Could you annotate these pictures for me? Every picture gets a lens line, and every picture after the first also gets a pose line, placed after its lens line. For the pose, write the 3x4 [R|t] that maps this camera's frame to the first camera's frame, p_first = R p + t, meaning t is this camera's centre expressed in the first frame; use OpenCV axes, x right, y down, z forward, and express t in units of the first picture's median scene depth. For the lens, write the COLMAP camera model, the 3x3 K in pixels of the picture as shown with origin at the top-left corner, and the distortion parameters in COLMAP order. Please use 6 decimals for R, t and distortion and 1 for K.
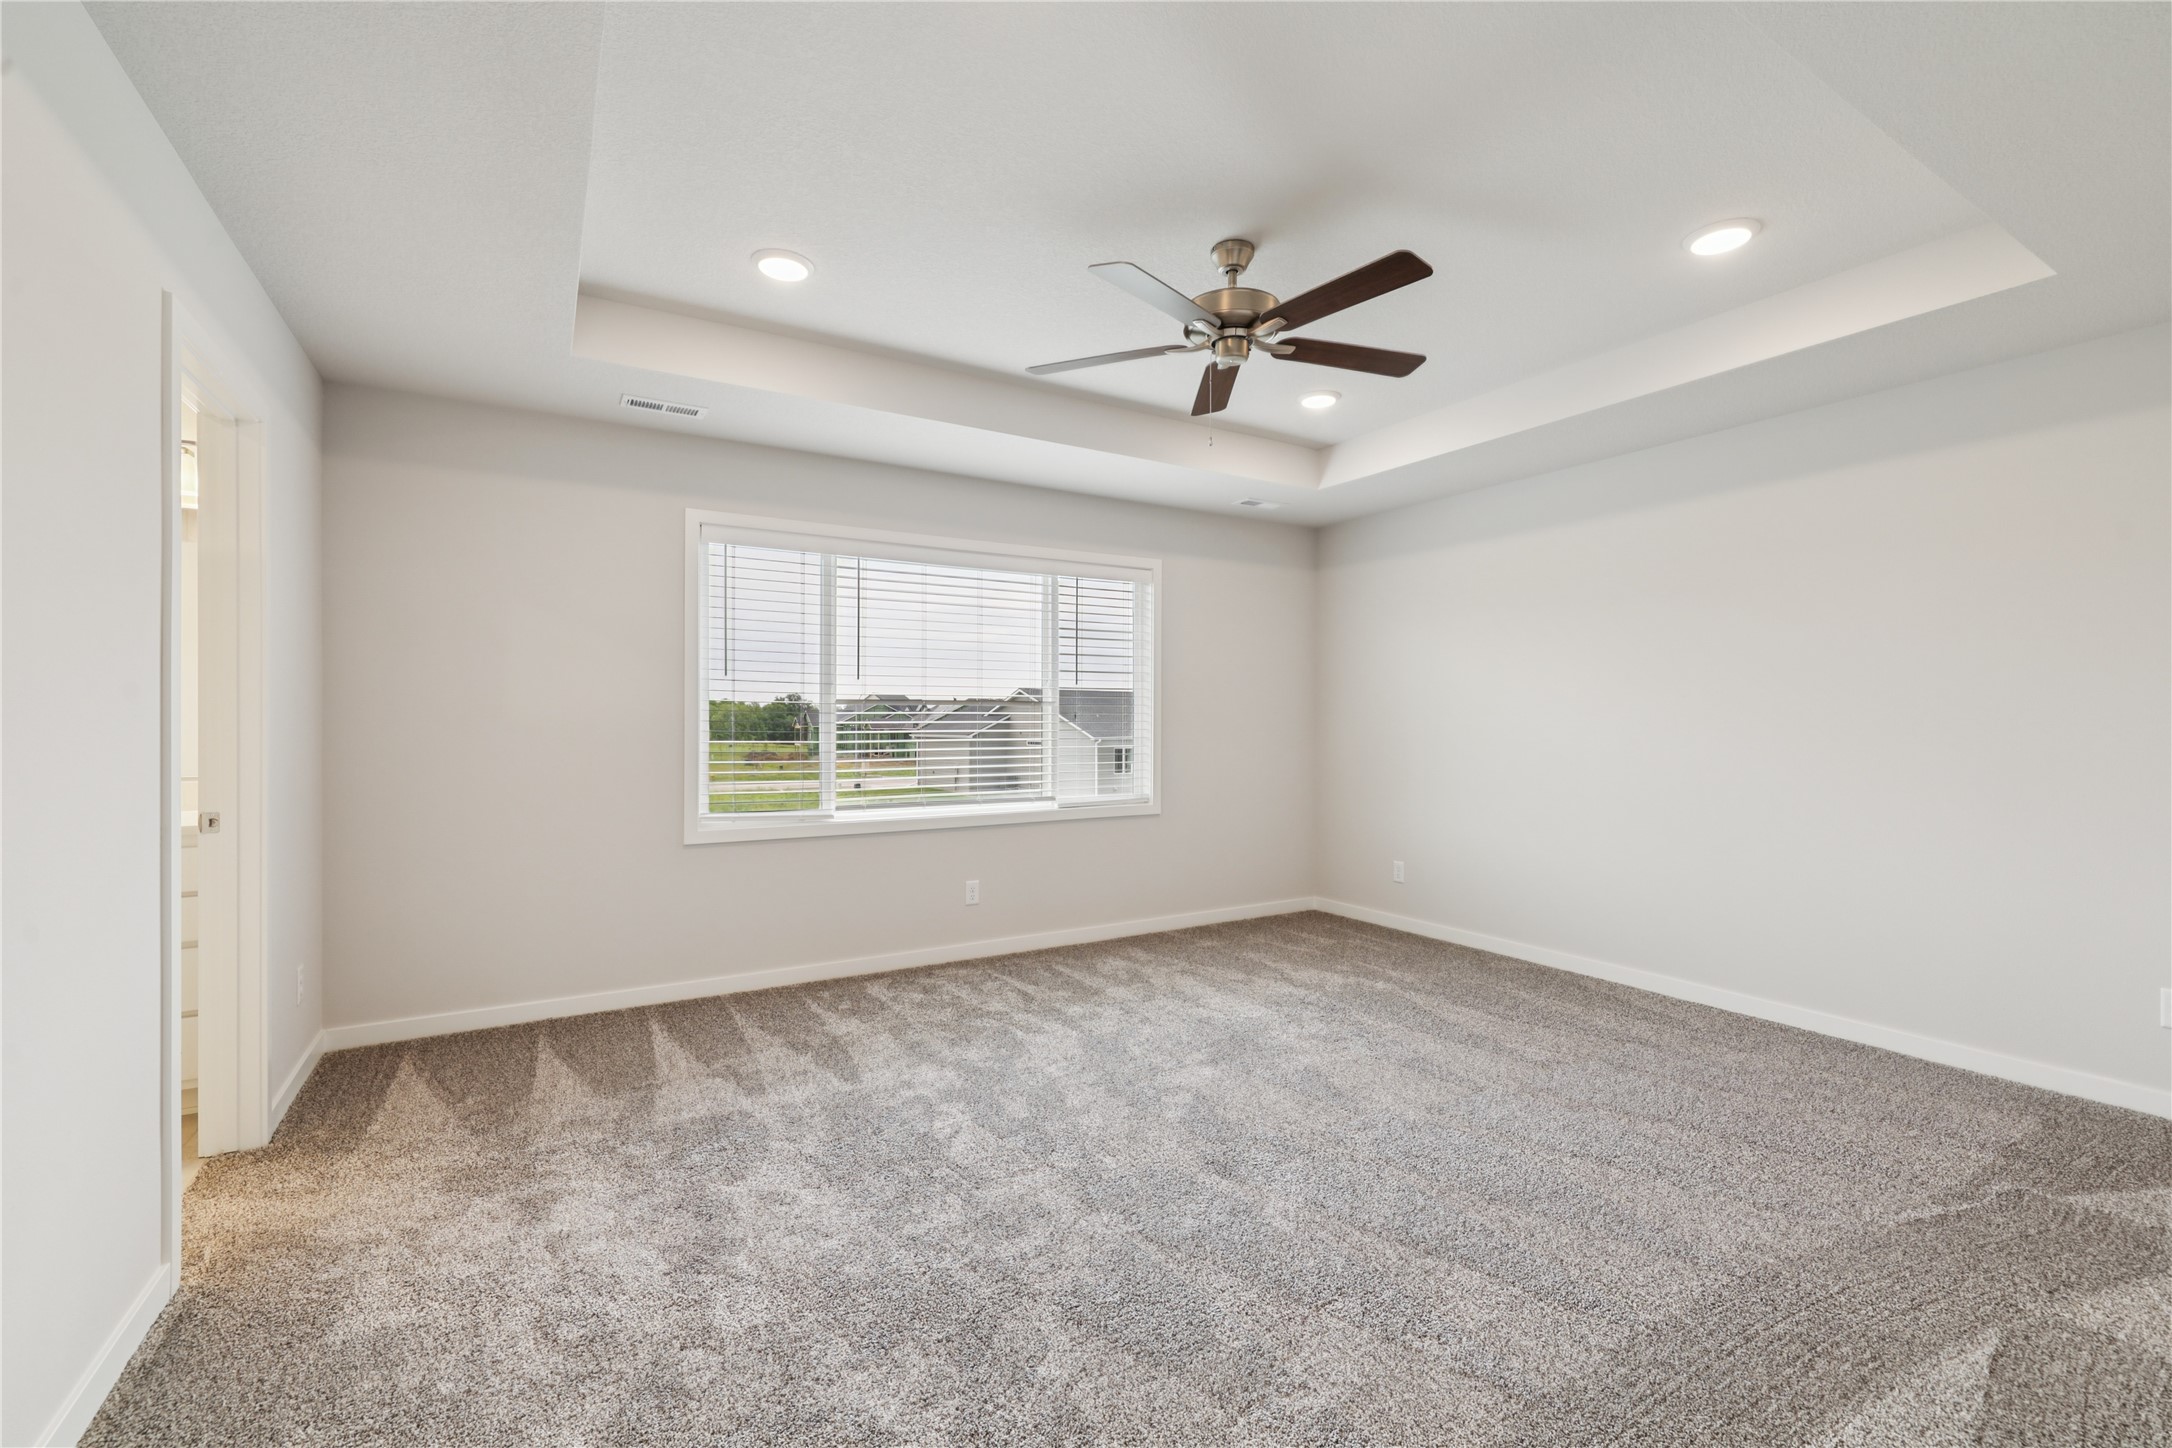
lens RADIAL K [[925.0, 0, 1084.2], [0, 925.0, 719.4], [0, 0, 1]] dist [-0.013984, -0.000332]
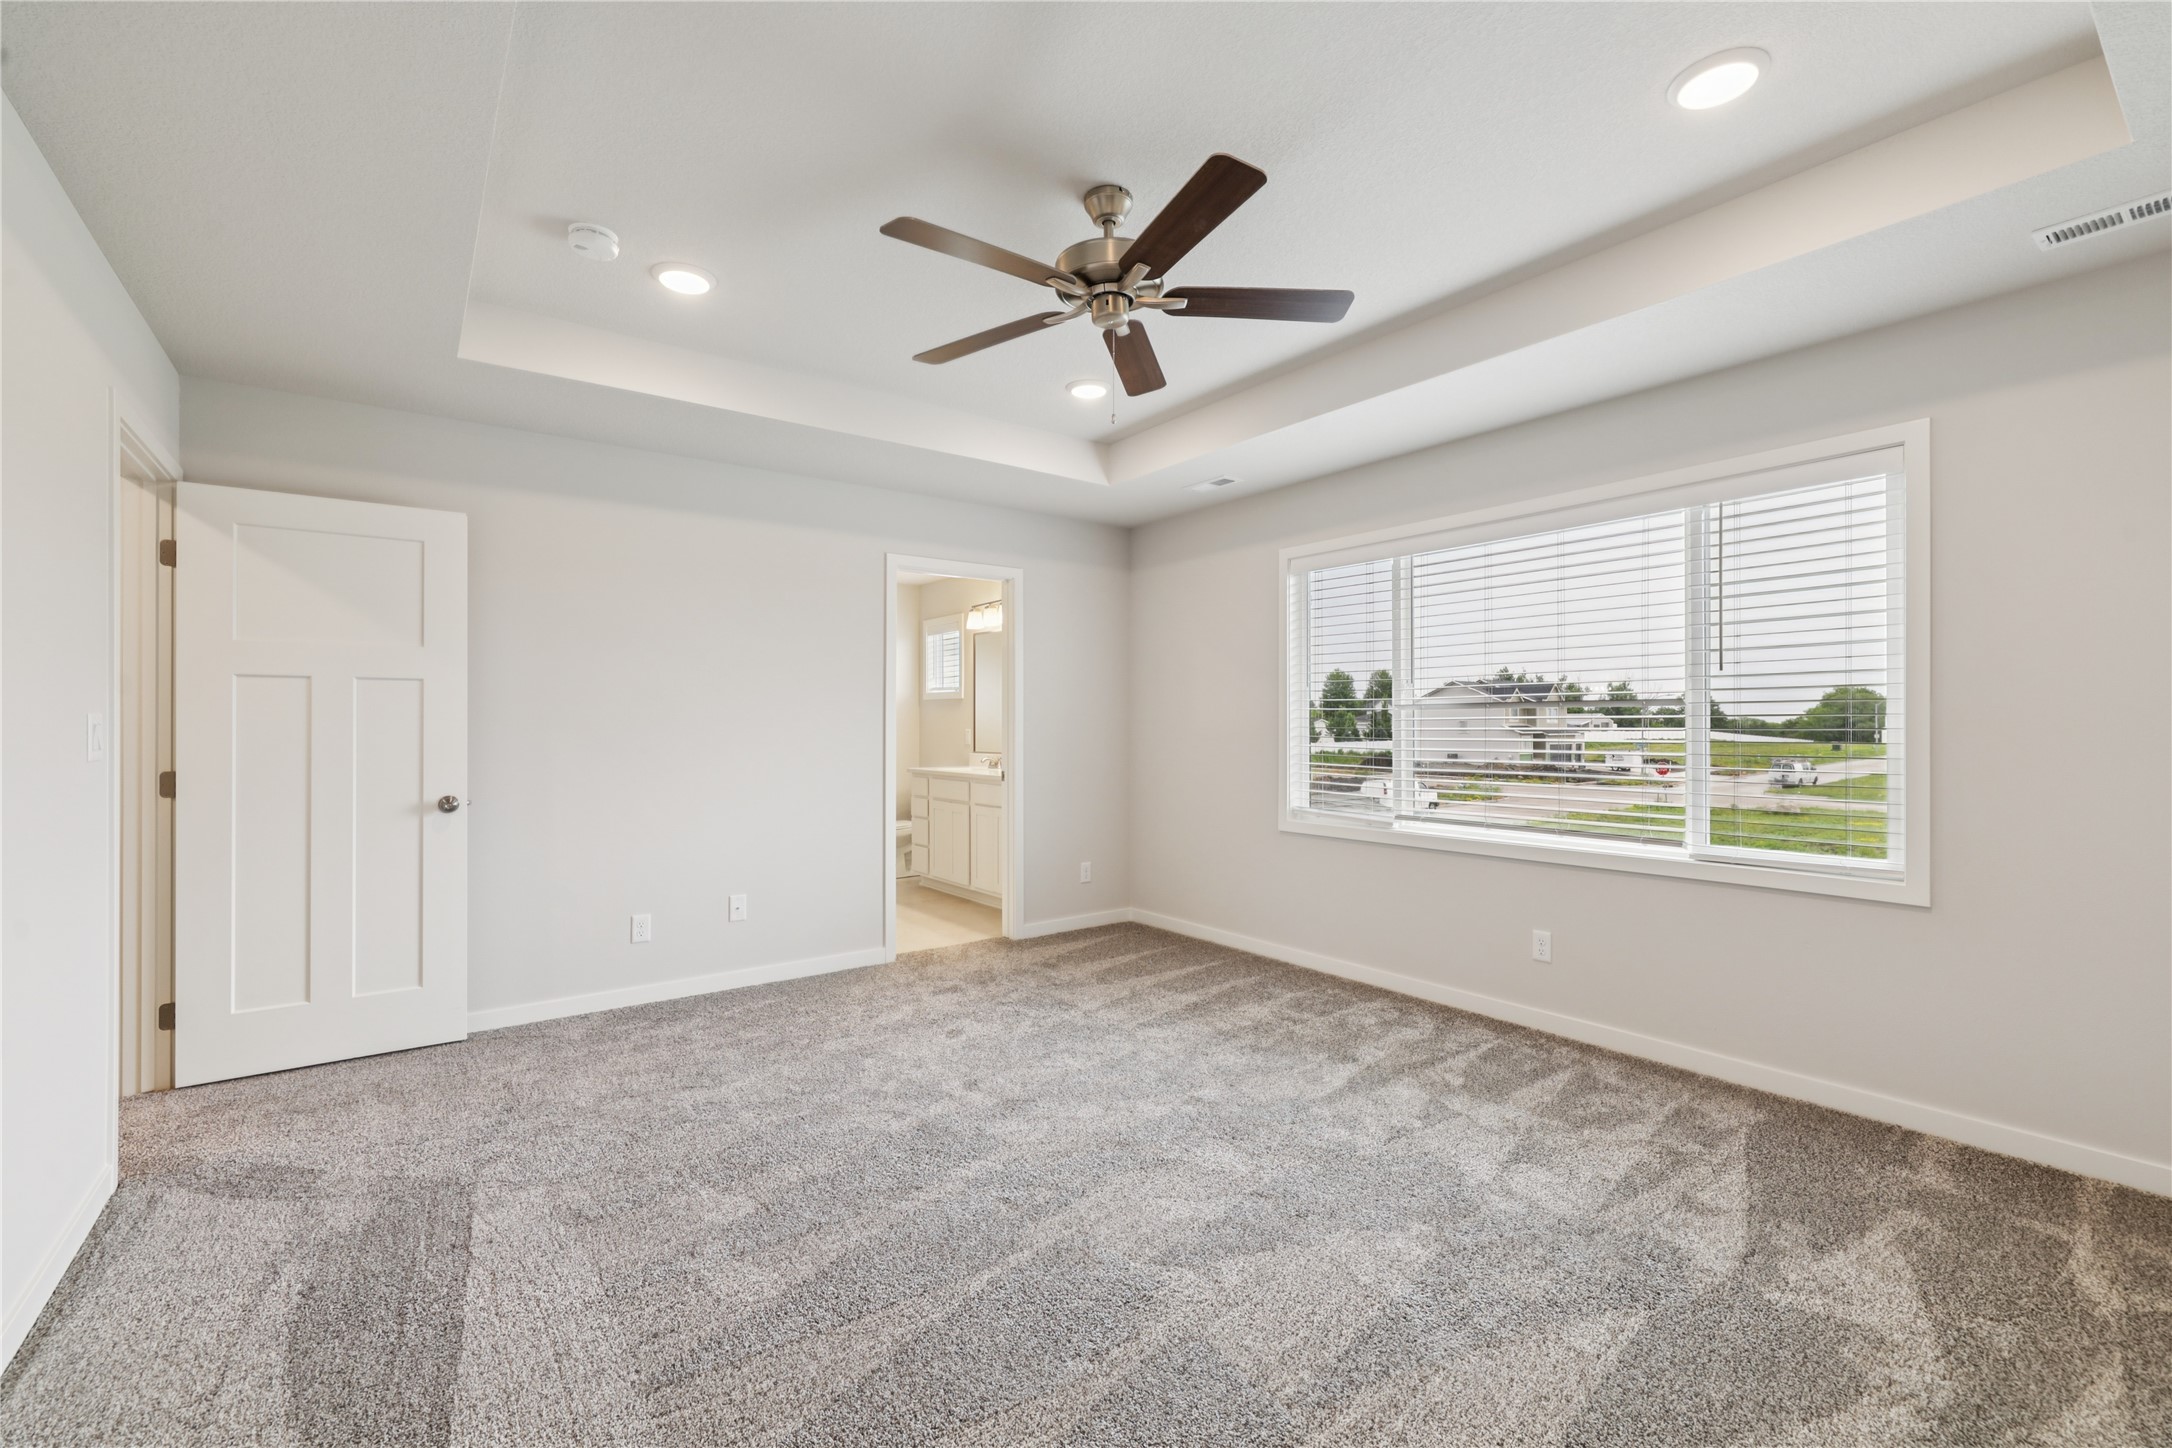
lens RADIAL K [[925.0, 0, 1072.7], [0, 925.0, 722.9], [0, 0, 1]] dist [-0.013984, -0.000332]
pose [[0.074736, -0.001503, -0.997202, 0.739852], [0.005857, 0.999982, -0.001068, -0.004523], [0.997186, -0.005761, 0.074744, 0.638975]]
